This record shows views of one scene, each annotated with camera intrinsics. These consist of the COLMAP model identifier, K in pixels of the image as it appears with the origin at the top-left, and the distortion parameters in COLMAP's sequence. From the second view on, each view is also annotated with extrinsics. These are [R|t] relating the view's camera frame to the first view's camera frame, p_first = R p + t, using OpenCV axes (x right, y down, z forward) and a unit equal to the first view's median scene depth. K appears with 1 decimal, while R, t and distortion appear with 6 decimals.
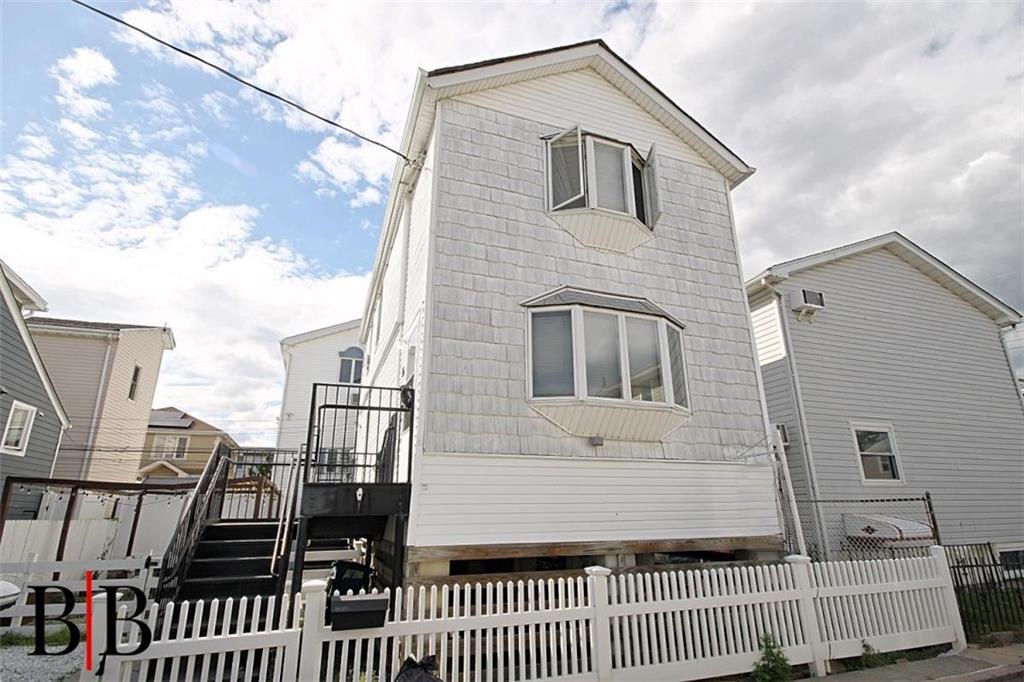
lens RADIAL K [[517.0, 0, 513.4], [0, 517.0, 339.8], [0, 0, 1]] dist [0.016915, -0.013698]
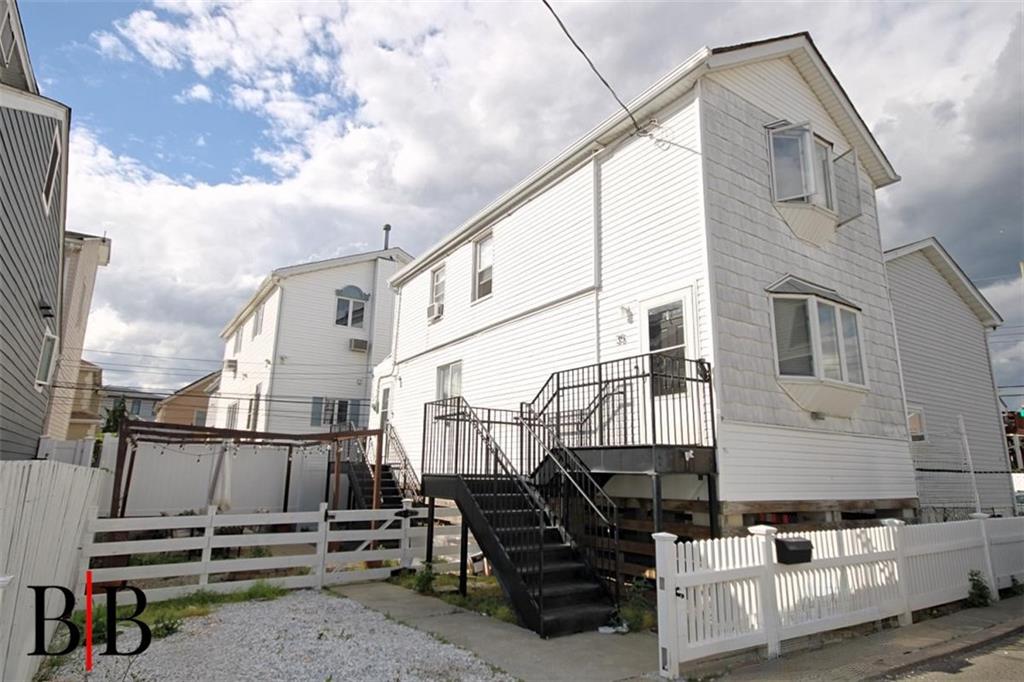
lens RADIAL K [[588.4, 0, 504.5], [0, 588.4, 340.0], [0, 0, 1]] dist [0.015499, 0.003221]
pose [[0.970262, 0.074920, 0.230171, -0.734634], [-0.096840, 0.991626, 0.085445, -0.014341], [-0.221842, -0.105194, 0.969392, -0.089235]]
